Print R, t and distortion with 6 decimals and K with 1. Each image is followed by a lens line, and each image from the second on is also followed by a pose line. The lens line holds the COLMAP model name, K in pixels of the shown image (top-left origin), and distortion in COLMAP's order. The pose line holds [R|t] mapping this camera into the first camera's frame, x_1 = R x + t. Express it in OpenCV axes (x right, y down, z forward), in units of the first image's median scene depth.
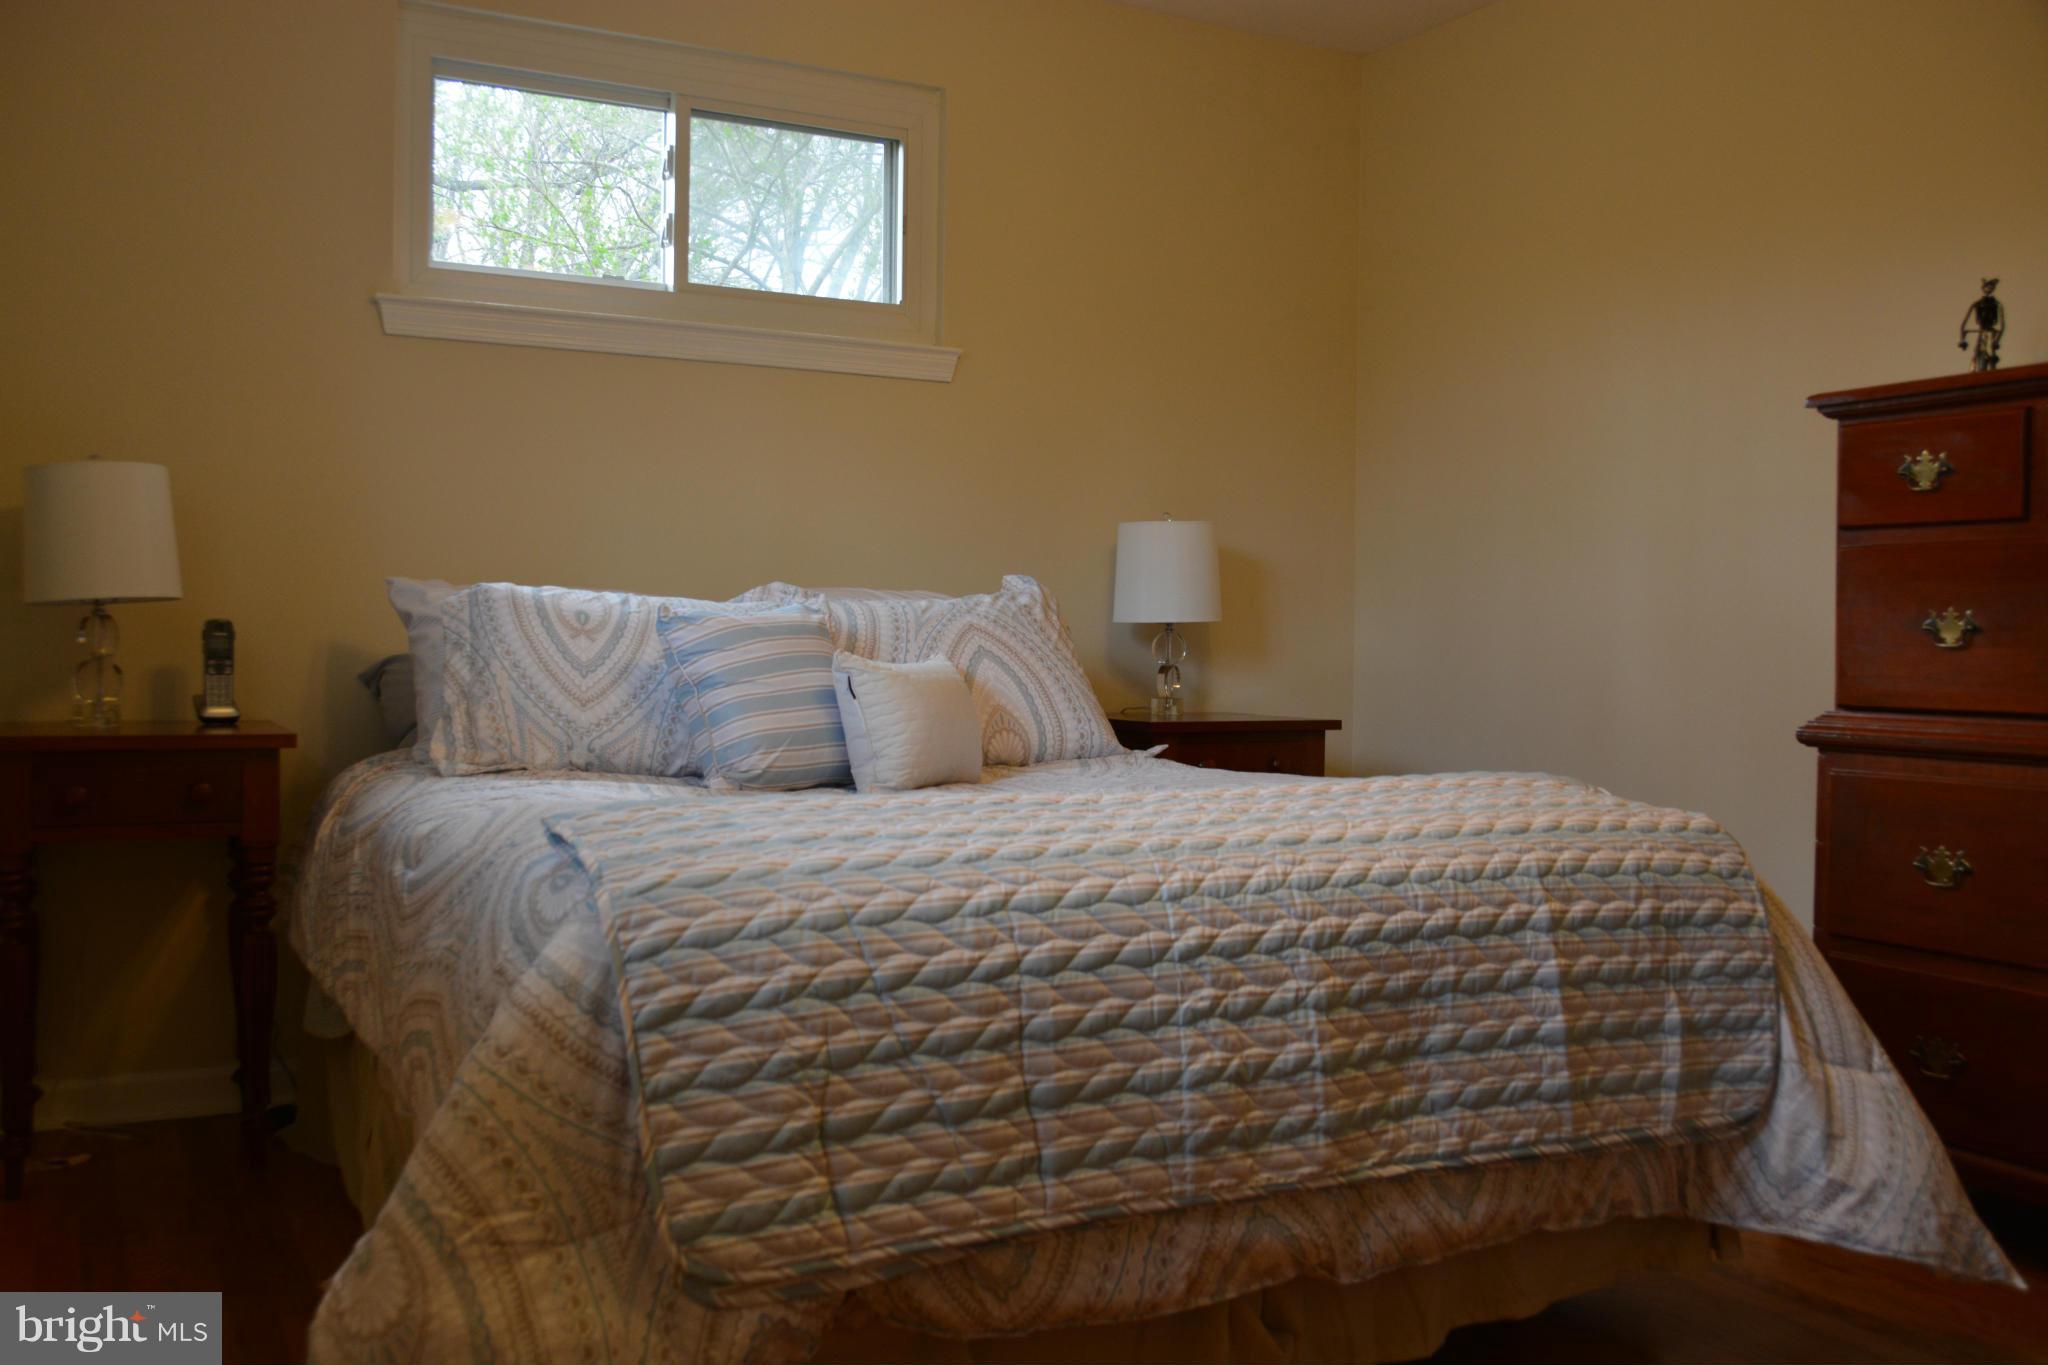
lens RADIAL K [[1959.7, 0, 1024.0], [0, 1959.7, 682.5], [0, 0, 1]] dist [-0.119321, 0.225871]
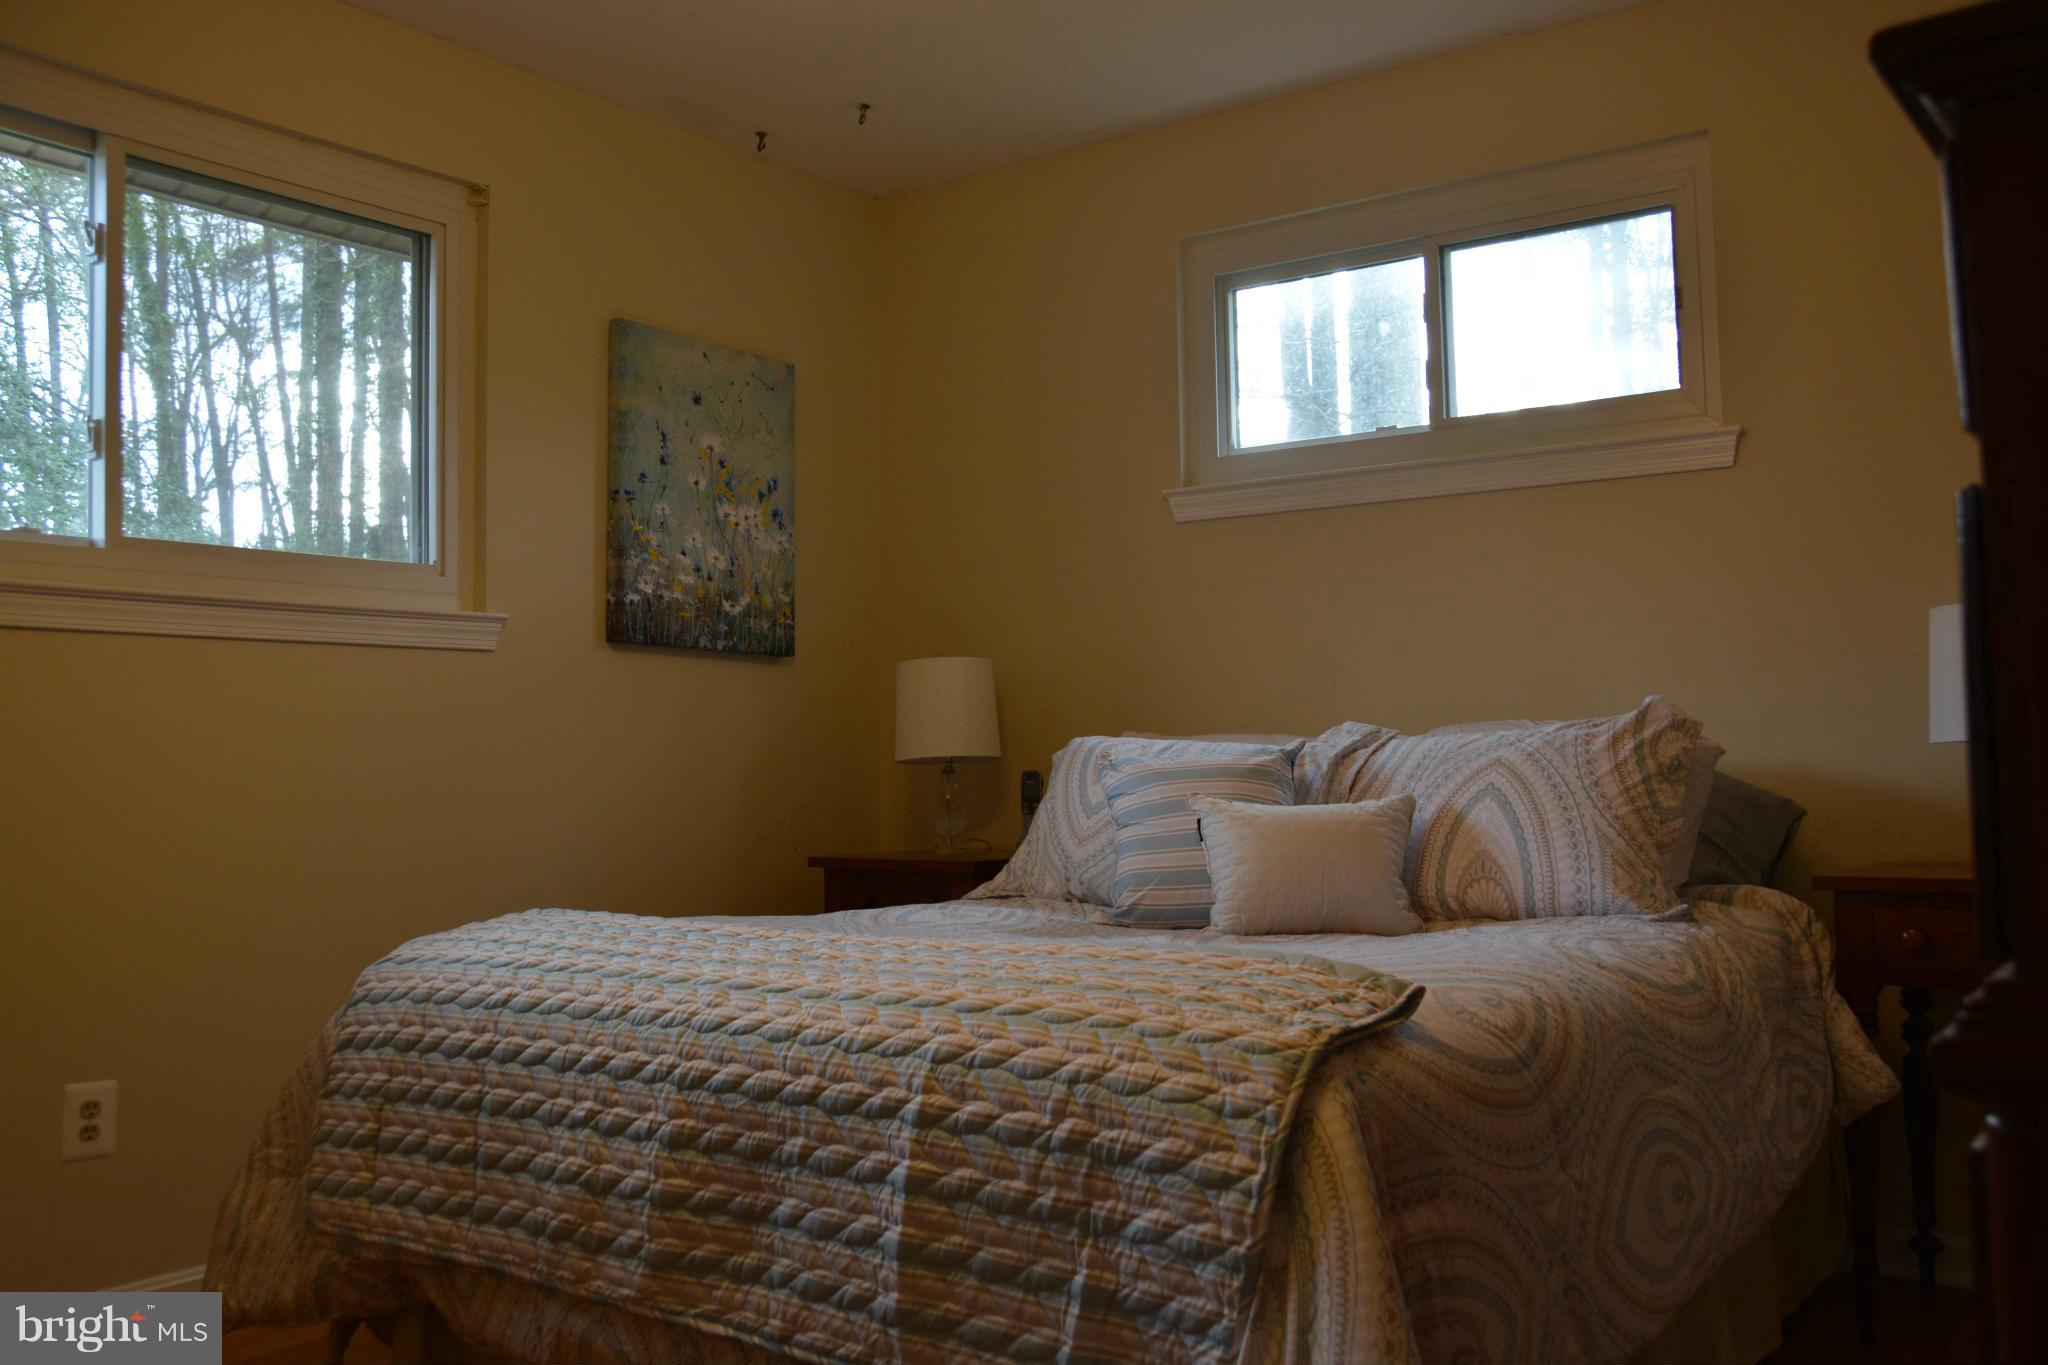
lens RADIAL K [[1959.7, 0, 1024.0], [0, 1959.7, 682.5], [0, 0, 1]] dist [-0.119321, 0.225871]
pose [[0.341552, -0.059198, -0.937997, 1.144513], [-0.000466, 0.998004, -0.063155, -0.012784], [0.939863, 0.022008, 0.340843, 0.780014]]
